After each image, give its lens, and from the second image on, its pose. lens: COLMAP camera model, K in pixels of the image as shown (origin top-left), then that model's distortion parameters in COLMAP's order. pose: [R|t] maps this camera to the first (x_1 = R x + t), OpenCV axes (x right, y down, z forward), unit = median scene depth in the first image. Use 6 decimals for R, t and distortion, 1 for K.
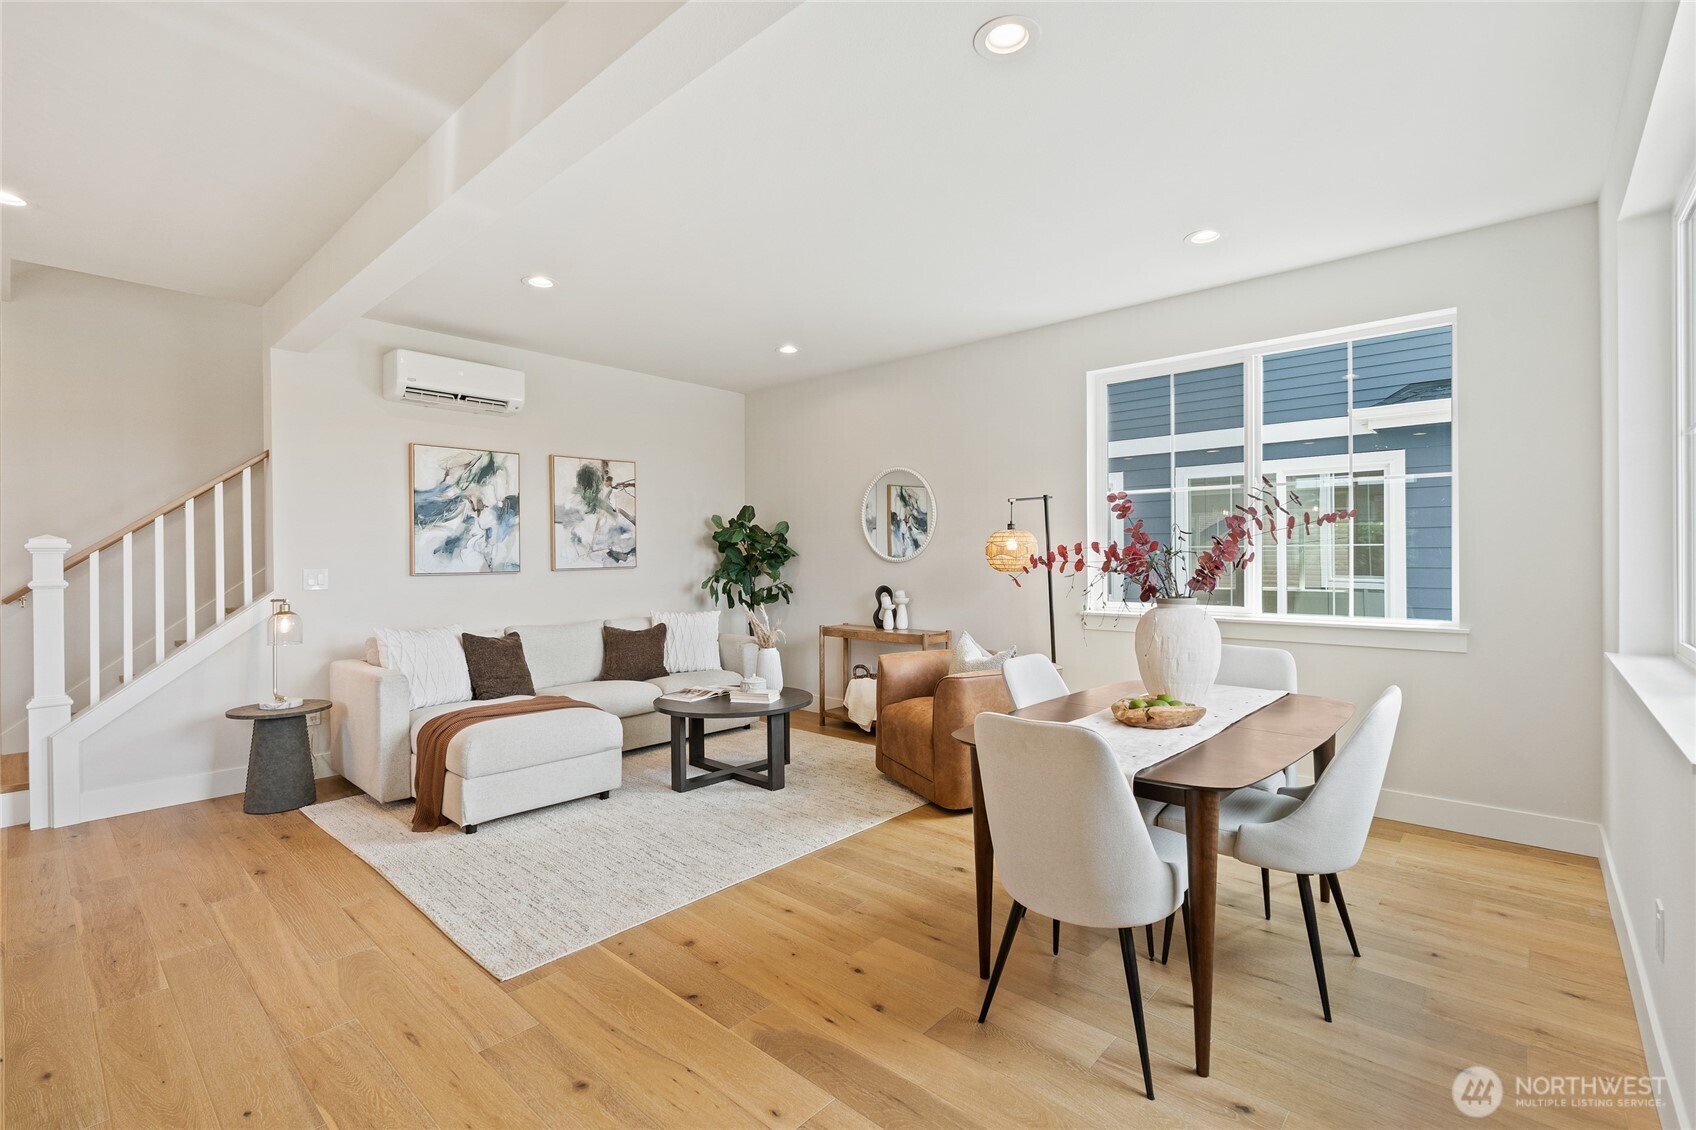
lens RADIAL K [[761.4, 0, 856.6], [0, 761.4, 557.4], [0, 0, 1]] dist [-0.005399, 0.000328]
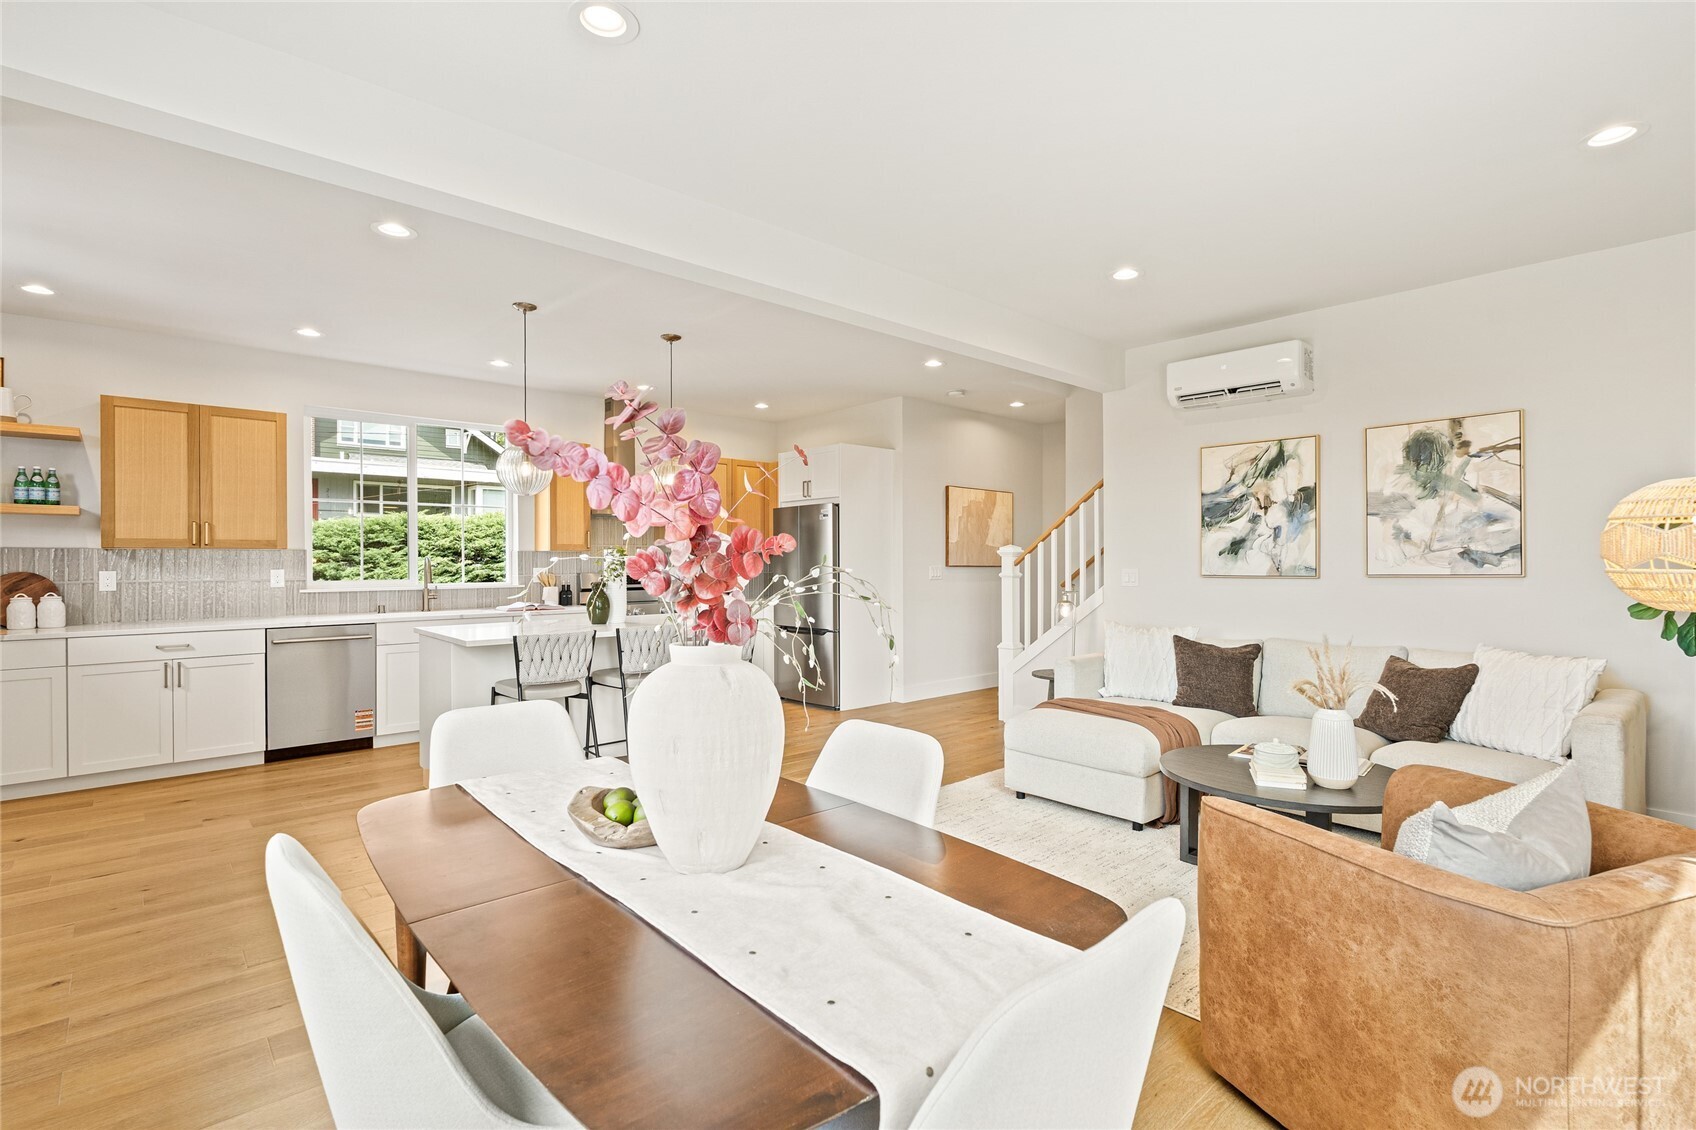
lens RADIAL K [[803.2, 0, 856.7], [0, 803.2, 561.7], [0, 0, 1]] dist [-0.001176, -0.000148]
pose [[-0.099948, 0.004637, -0.994982, 0.501860], [-0.002151, 0.999986, 0.004876, -0.000999], [0.994990, 0.002627, -0.099936, 0.604249]]
